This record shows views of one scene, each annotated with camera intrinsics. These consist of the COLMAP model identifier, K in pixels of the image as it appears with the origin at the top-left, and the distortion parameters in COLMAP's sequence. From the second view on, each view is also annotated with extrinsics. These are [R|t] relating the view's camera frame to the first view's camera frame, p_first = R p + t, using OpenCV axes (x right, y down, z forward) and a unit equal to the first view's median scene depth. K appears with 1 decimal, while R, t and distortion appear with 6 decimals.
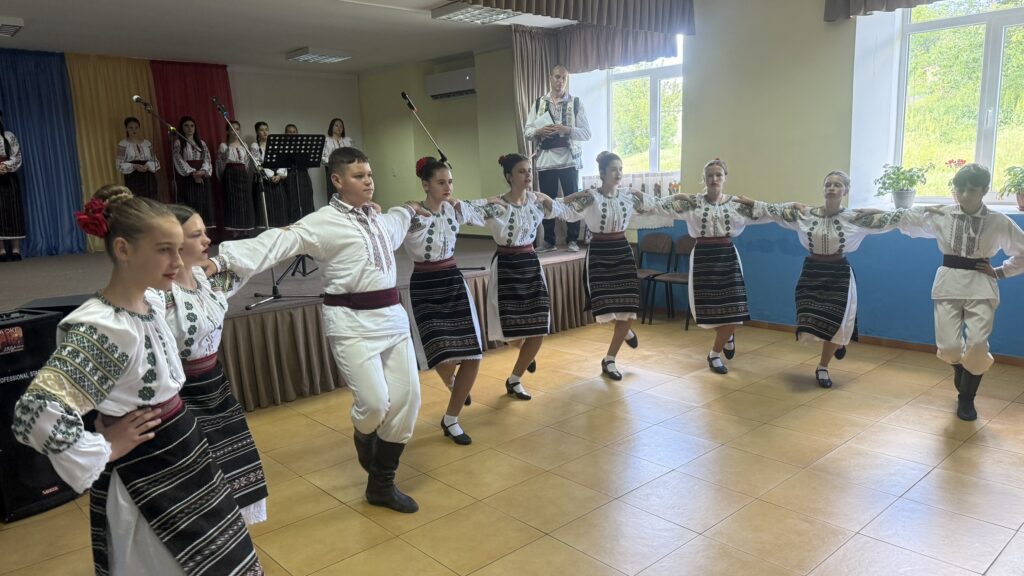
lens RADIAL K [[720.1, 0, 516.6], [0, 720.1, 292.2], [0, 0, 1]] dist [0.025218, -0.024514]
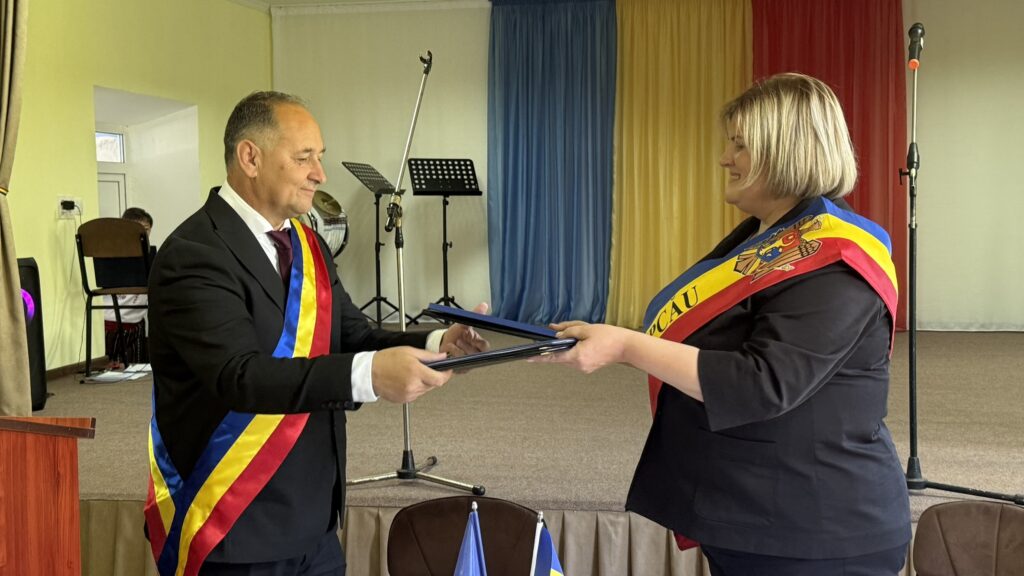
lens RADIAL K [[1302.6, 0, 513.0], [0, 1302.6, 294.2], [0, 0, 1]] dist [0.107973, 0.000000]
pose [[0.566123, 0.076617, -0.820752, 0.252218], [-0.137919, 0.990440, -0.002674, -0.076496], [0.812701, 0.114711, 0.571278, 0.379133]]
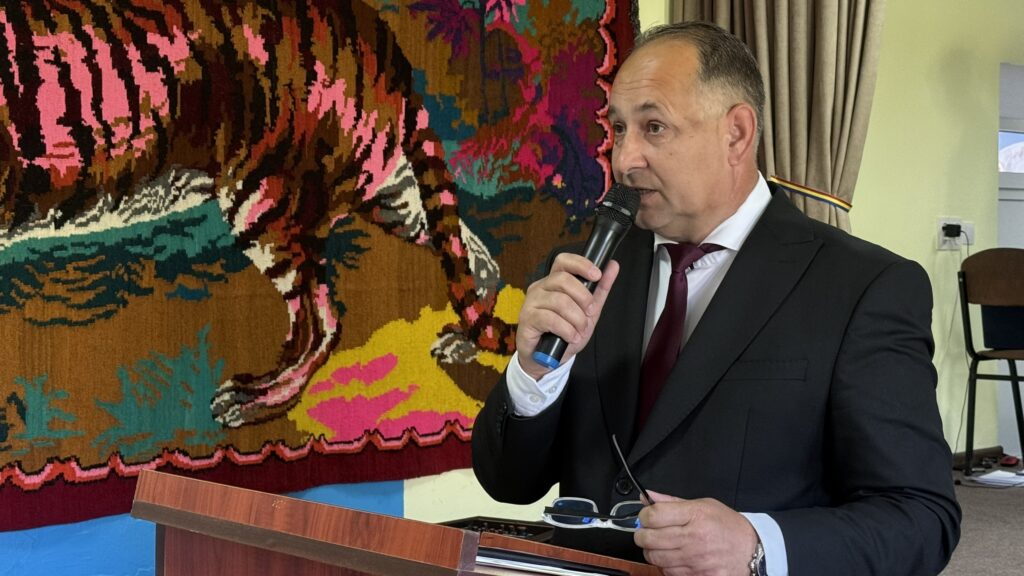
lens RADIAL K [[1606.2, 0, 511.0], [0, 1606.2, 282.3], [0, 0, 1]] dist [0.126032, 0.000000]
pose [[-0.022033, 0.047663, -0.998620, 0.129070], [-0.165774, 0.984862, 0.050664, -0.076870], [0.985918, 0.166661, -0.013798, 0.443849]]
